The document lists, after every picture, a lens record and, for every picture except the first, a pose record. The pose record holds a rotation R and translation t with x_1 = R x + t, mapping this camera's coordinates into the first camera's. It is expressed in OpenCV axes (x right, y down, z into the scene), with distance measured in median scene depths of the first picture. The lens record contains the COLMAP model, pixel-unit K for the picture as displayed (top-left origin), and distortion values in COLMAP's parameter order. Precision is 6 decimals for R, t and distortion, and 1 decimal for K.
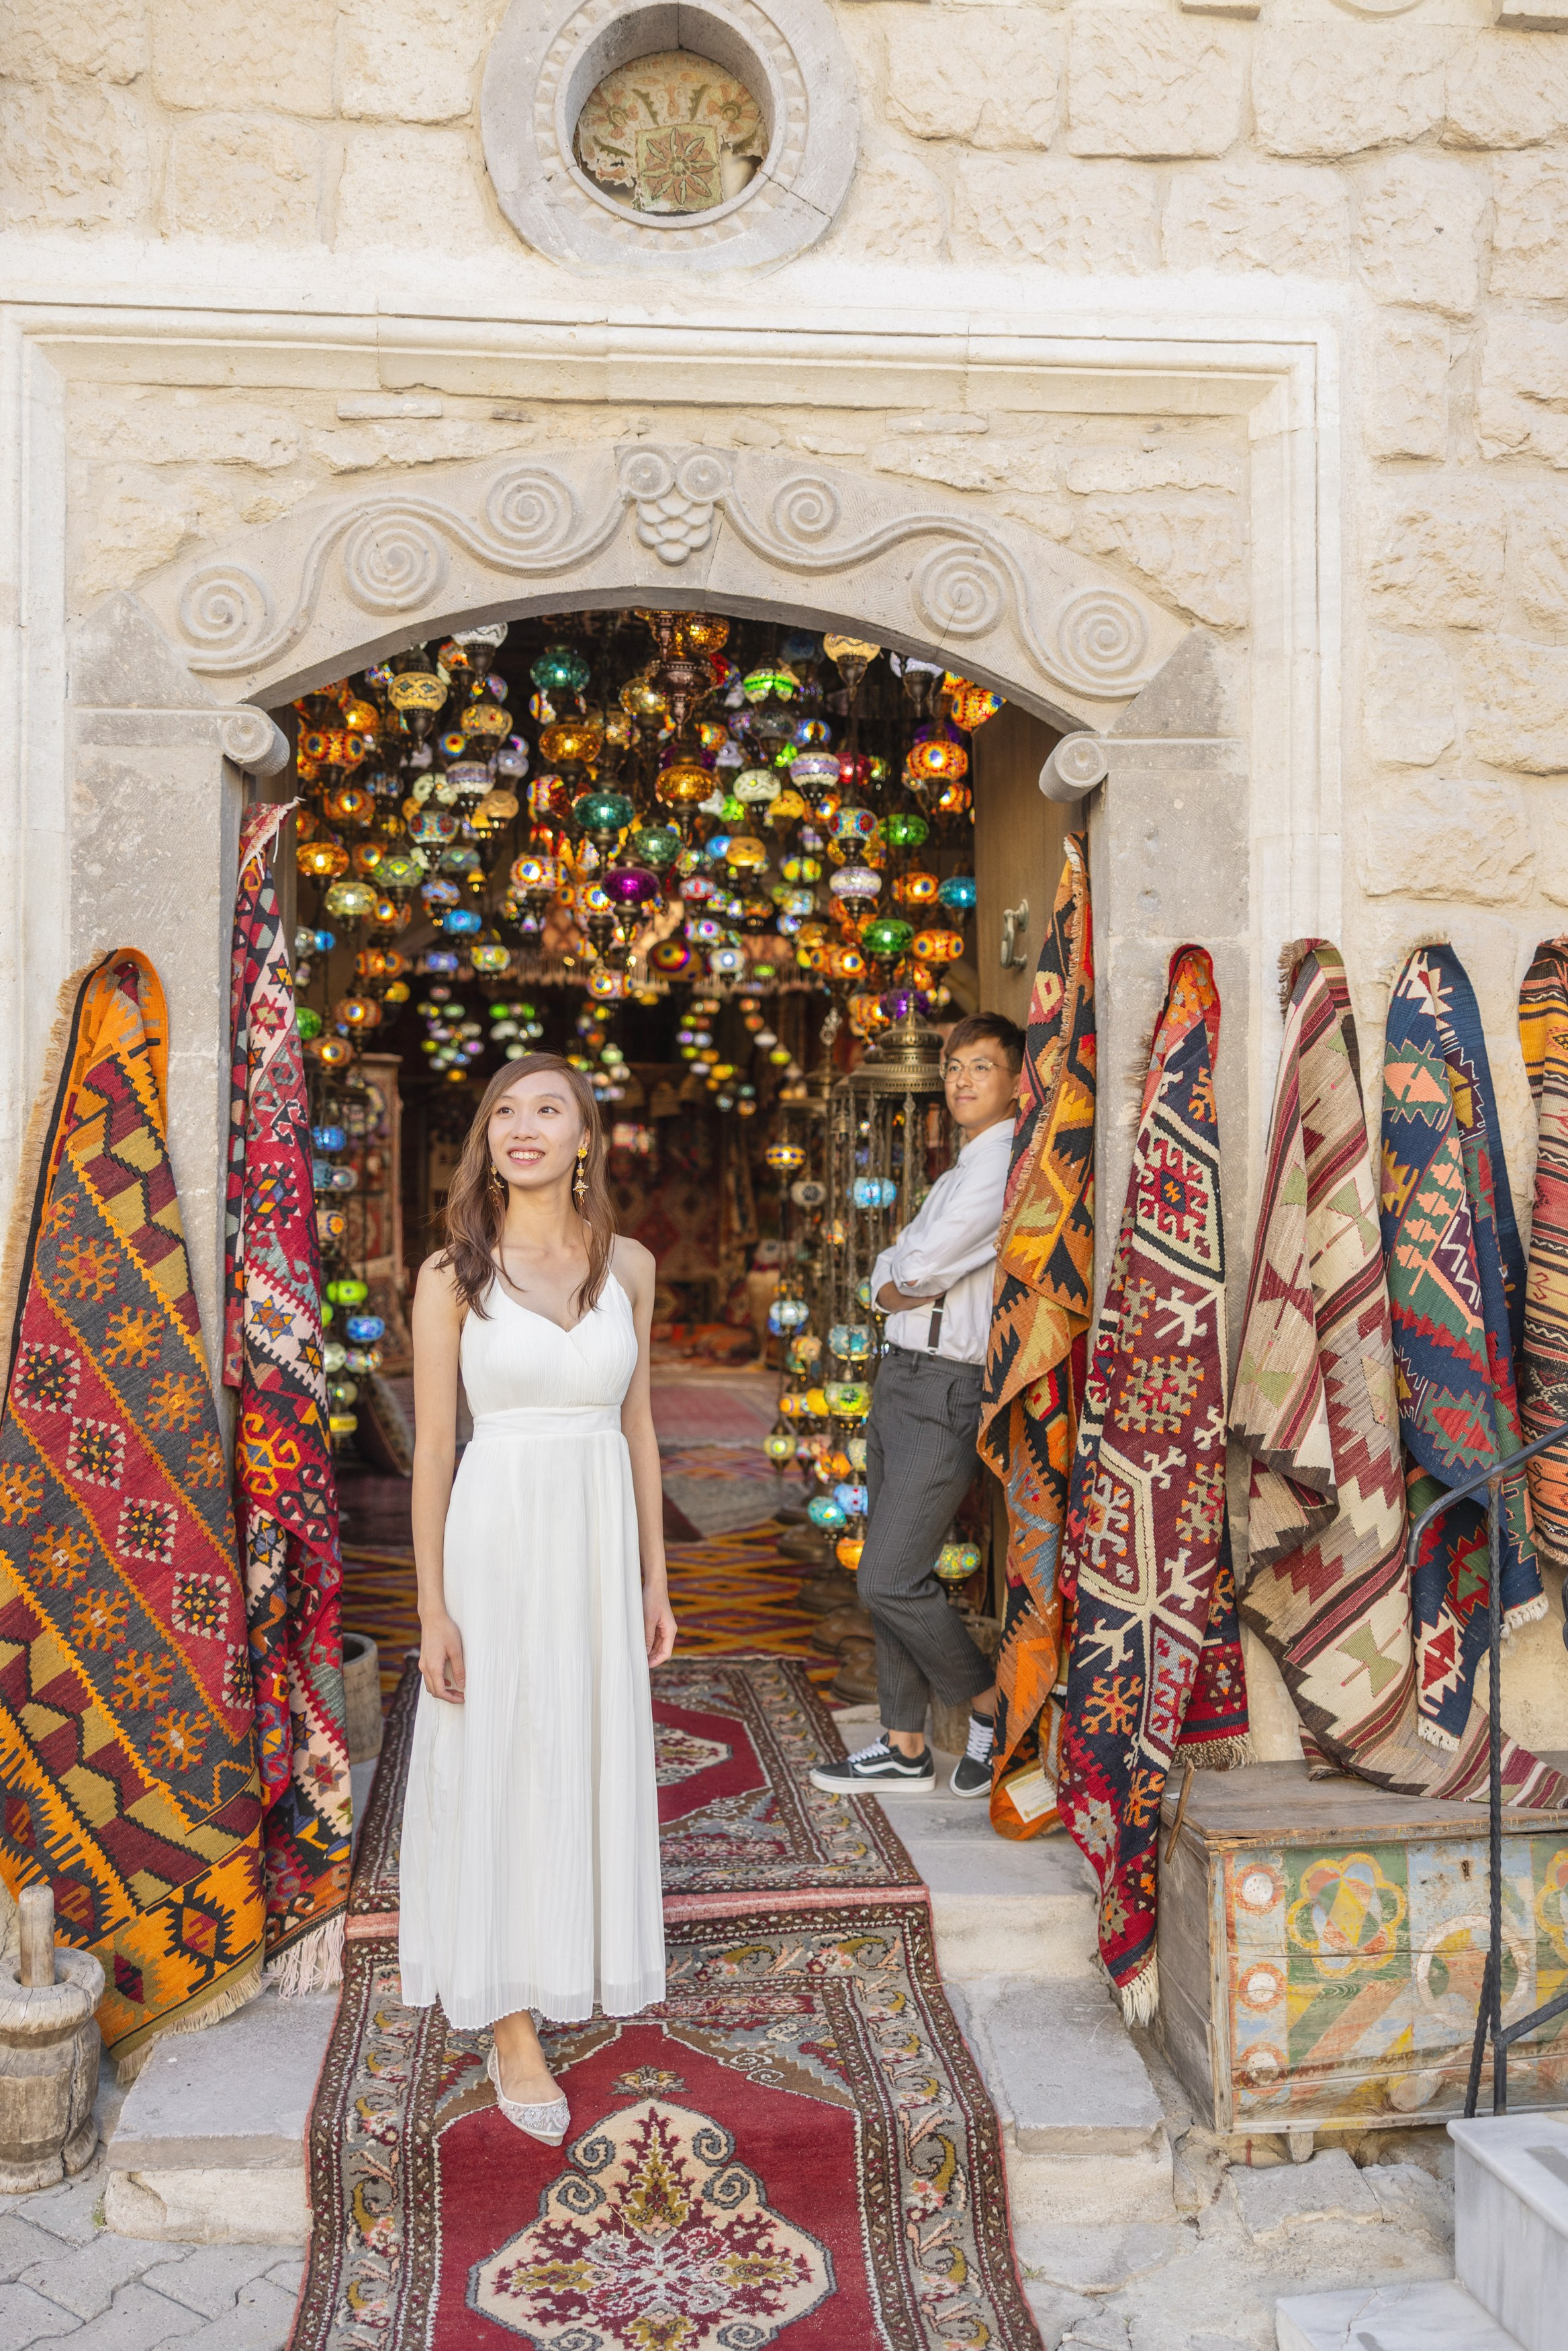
lens RADIAL K [[2082.4, 0, 791.2], [0, 2082.4, 1183.7], [0, 0, 1]] dist [0.006683, 0.000296]
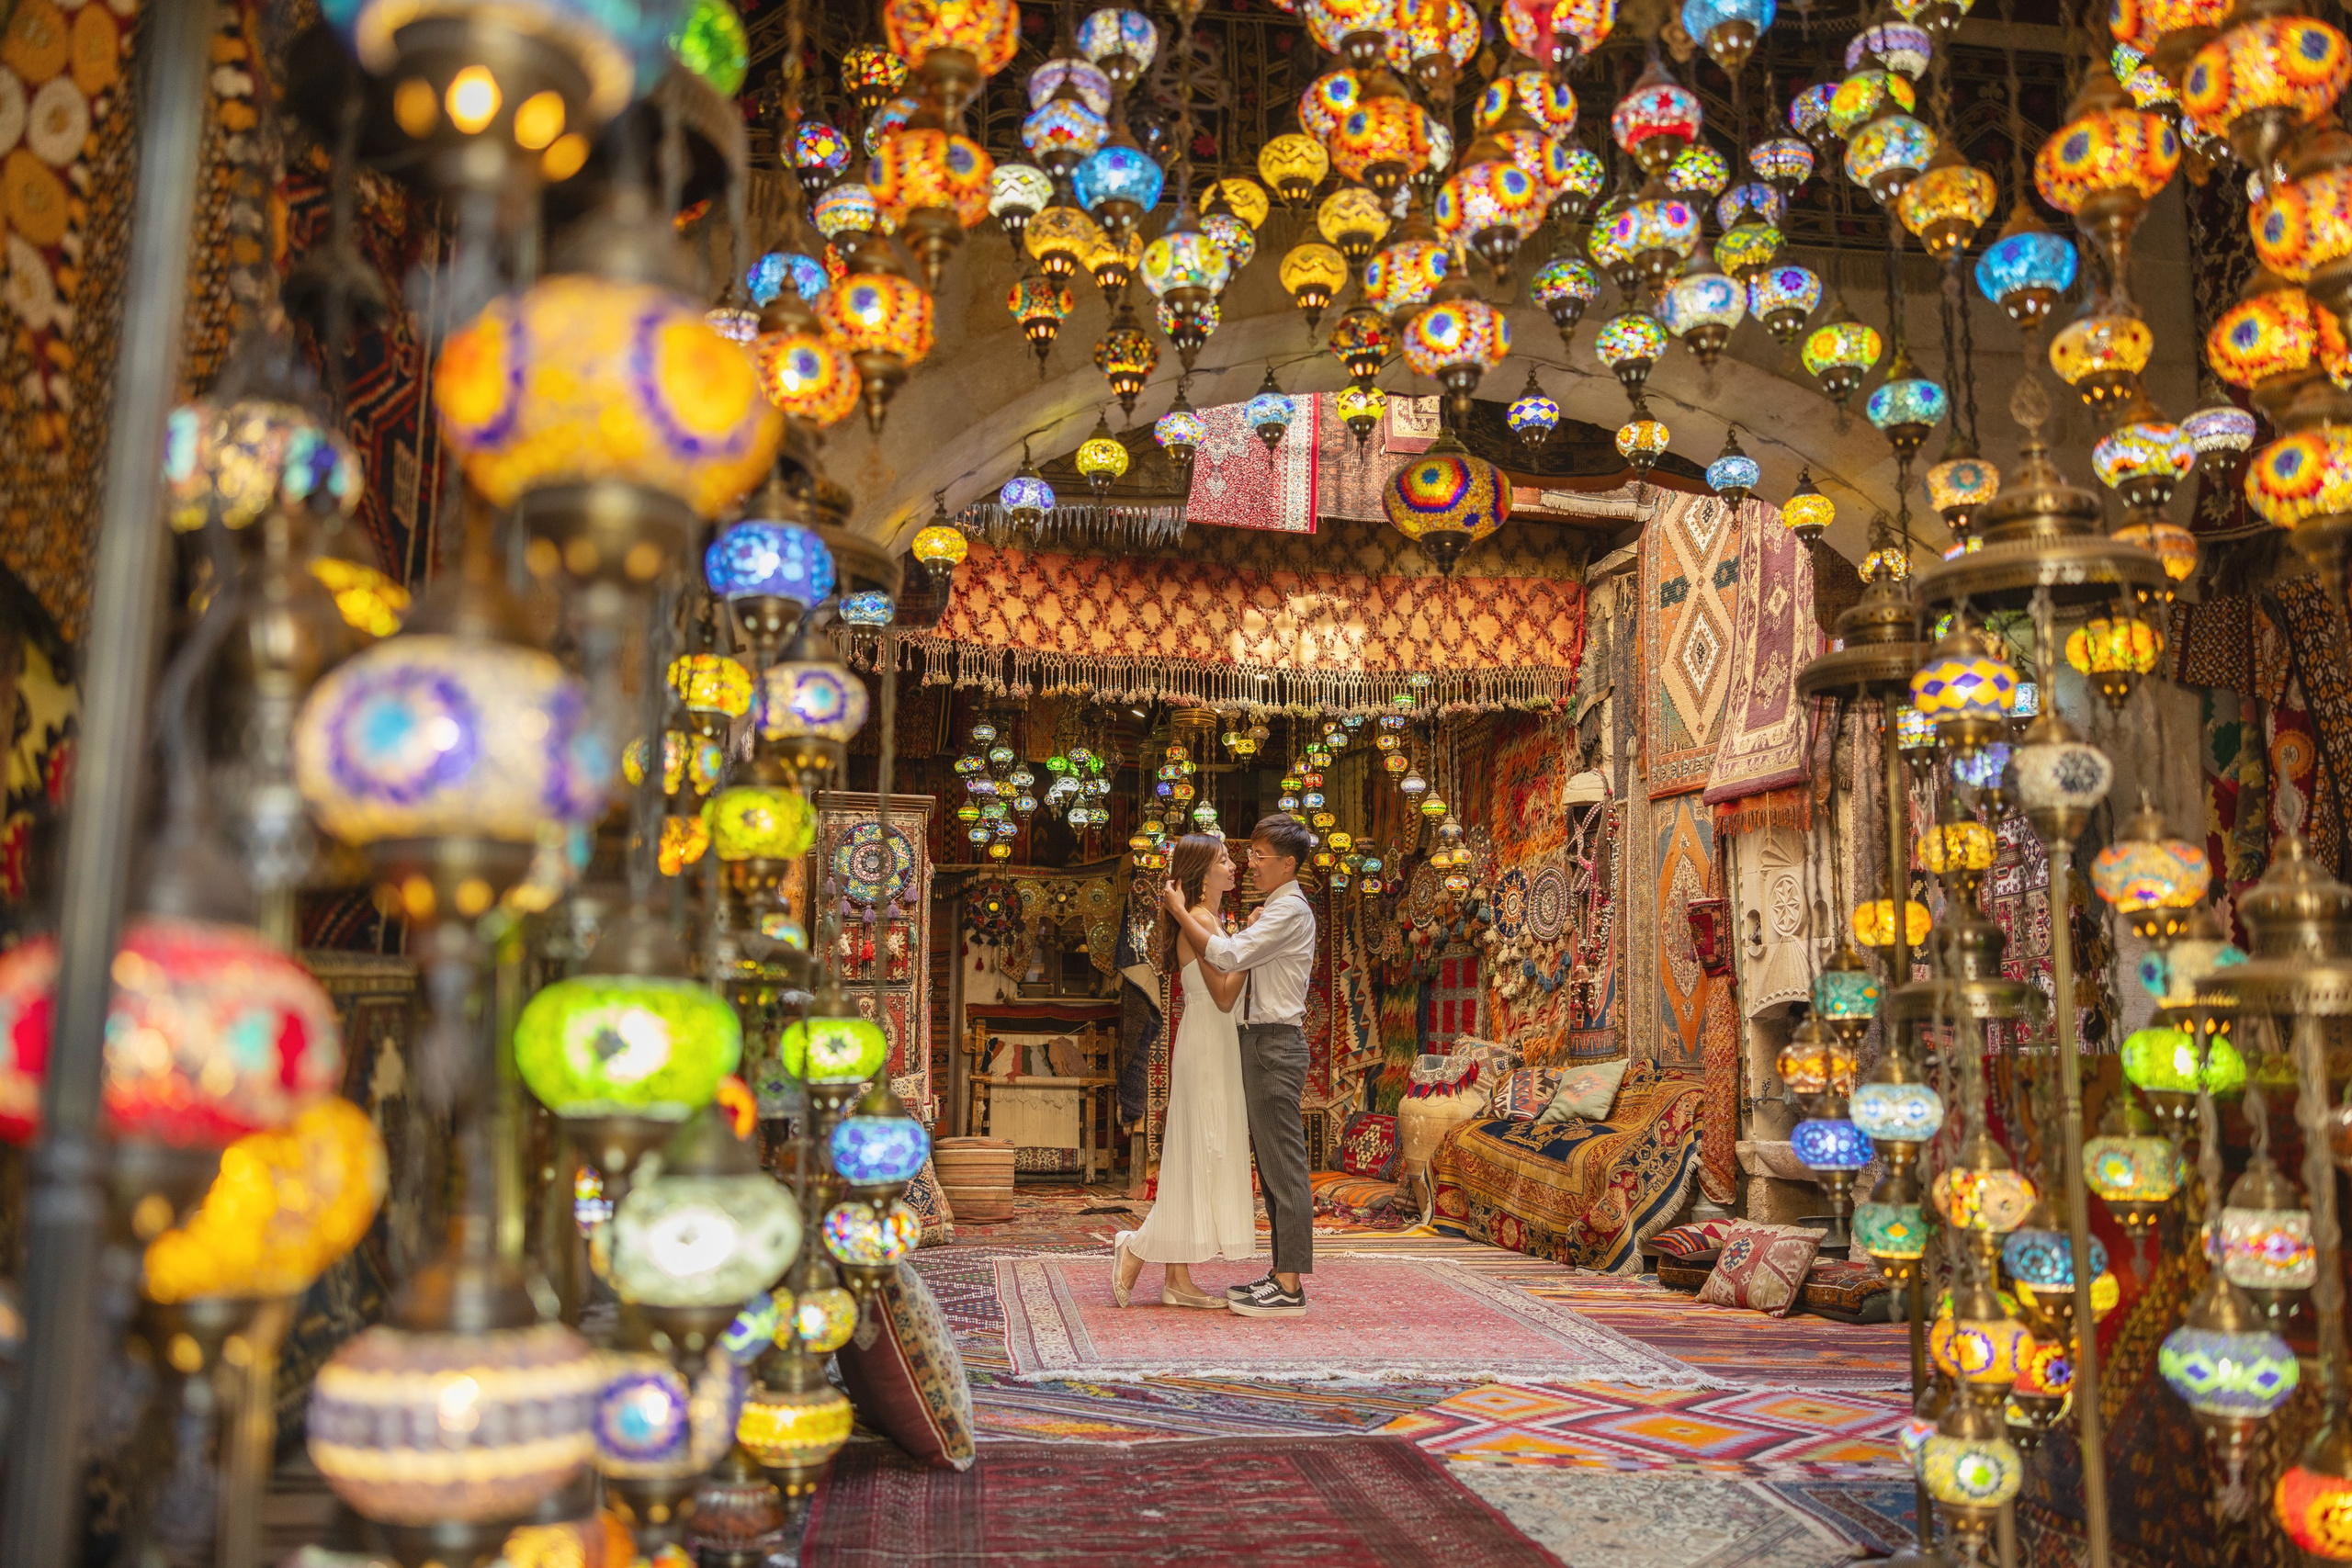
lens RADIAL K [[1886.1, 0, 1182.1], [0, 1886.1, 769.3], [0, 0, 1]] dist [0.006954, 0.013974]
pose [[0.998922, -0.013842, -0.044311, -0.070034], [0.007147, 0.988990, -0.147809, 0.027481], [0.045869, 0.147333, 0.988023, 0.342986]]
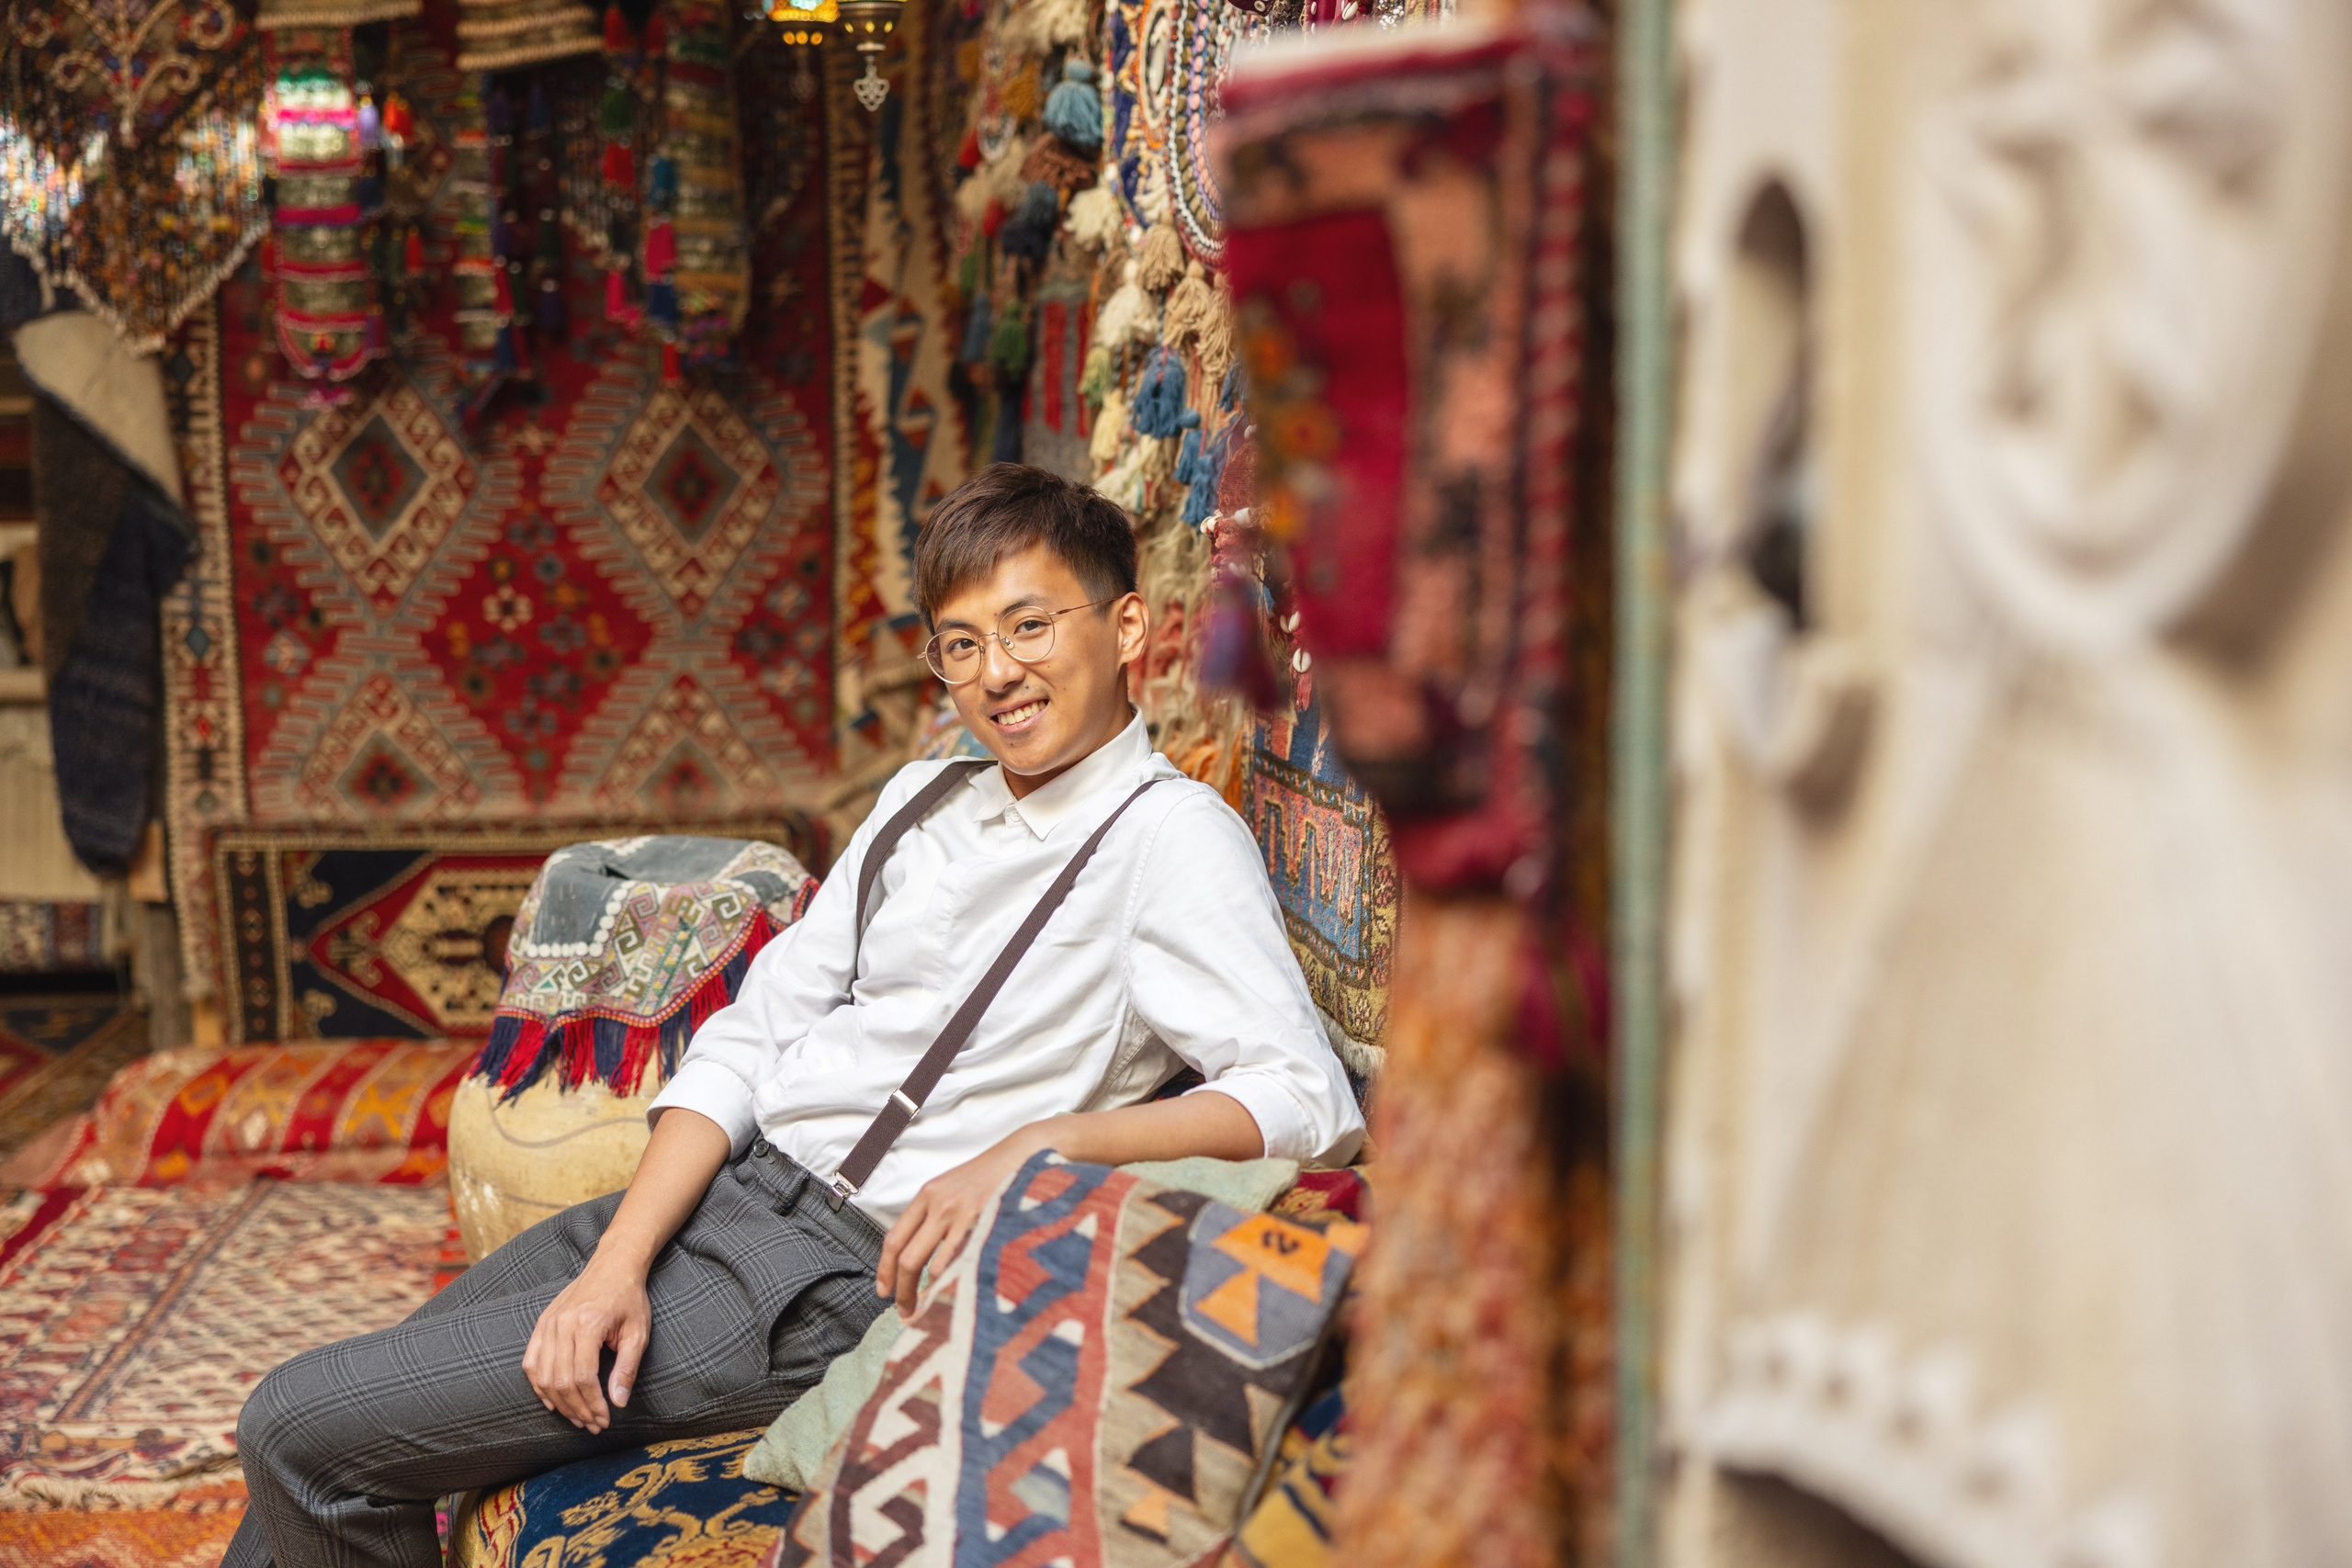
lens RADIAL K [[3137.3, 0, 1191.9], [0, 3137.3, 779.3], [0, 0, 1]] dist [-0.001337, 0.000000]
pose [[0.983984, 0.003729, -0.178215, 0.074231], [0.024153, 0.987771, 0.154028, -0.010826], [0.176610, -0.155866, 0.971861, 0.839401]]
